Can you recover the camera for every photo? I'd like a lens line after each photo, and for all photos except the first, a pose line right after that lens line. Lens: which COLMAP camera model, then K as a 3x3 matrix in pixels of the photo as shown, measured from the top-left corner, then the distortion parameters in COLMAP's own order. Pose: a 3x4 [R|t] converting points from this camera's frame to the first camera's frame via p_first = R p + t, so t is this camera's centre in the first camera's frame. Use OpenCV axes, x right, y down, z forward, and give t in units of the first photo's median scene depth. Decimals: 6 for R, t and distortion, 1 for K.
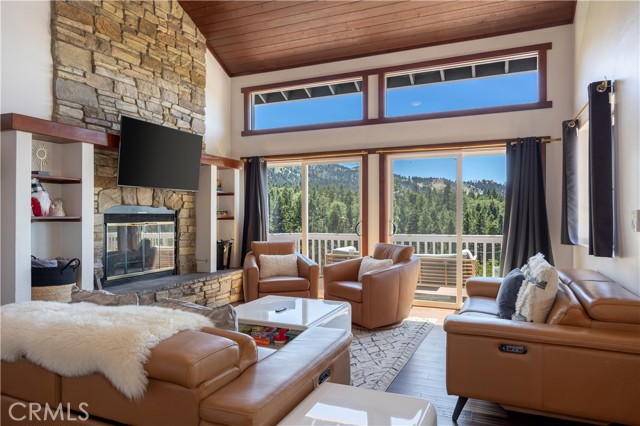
lens RADIAL K [[433.4, 0, 315.5], [0, 433.4, 219.1], [0, 0, 1]] dist [0.008544, 0.003951]
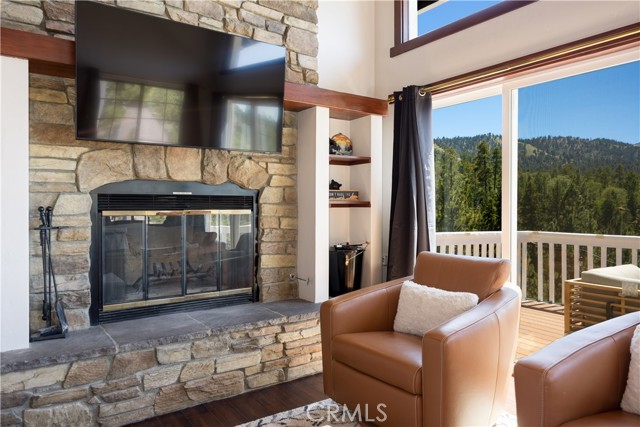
lens RADIAL K [[433.4, 0, 317.4], [0, 433.4, 211.9], [0, 0, 1]] dist [0.008544, 0.003951]
pose [[0.854260, 0.010788, -0.519735, 0.049246], [-0.006842, 0.999931, 0.009509, 0.002854], [0.519801, -0.004567, 0.854275, 0.574939]]
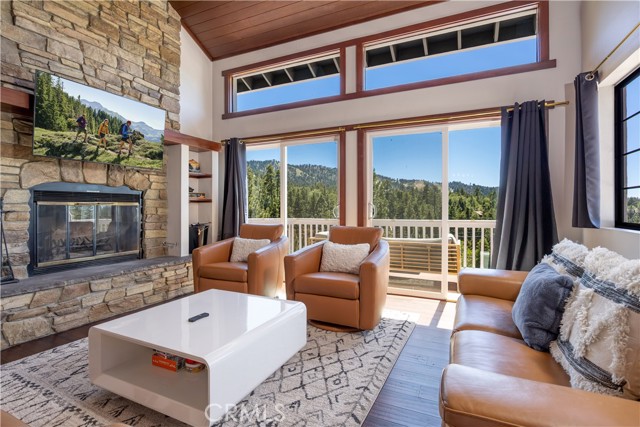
lens RADIAL K [[317.8, 0, 318.1], [0, 317.8, 210.7], [0, 0, 1]] dist [-0.003244, -0.001402]
pose [[0.999473, 0.002100, -0.032387, 0.089925], [-0.002139, 0.999997, -0.001164, 0.023979], [0.032384, 0.001233, 0.999475, 0.334027]]
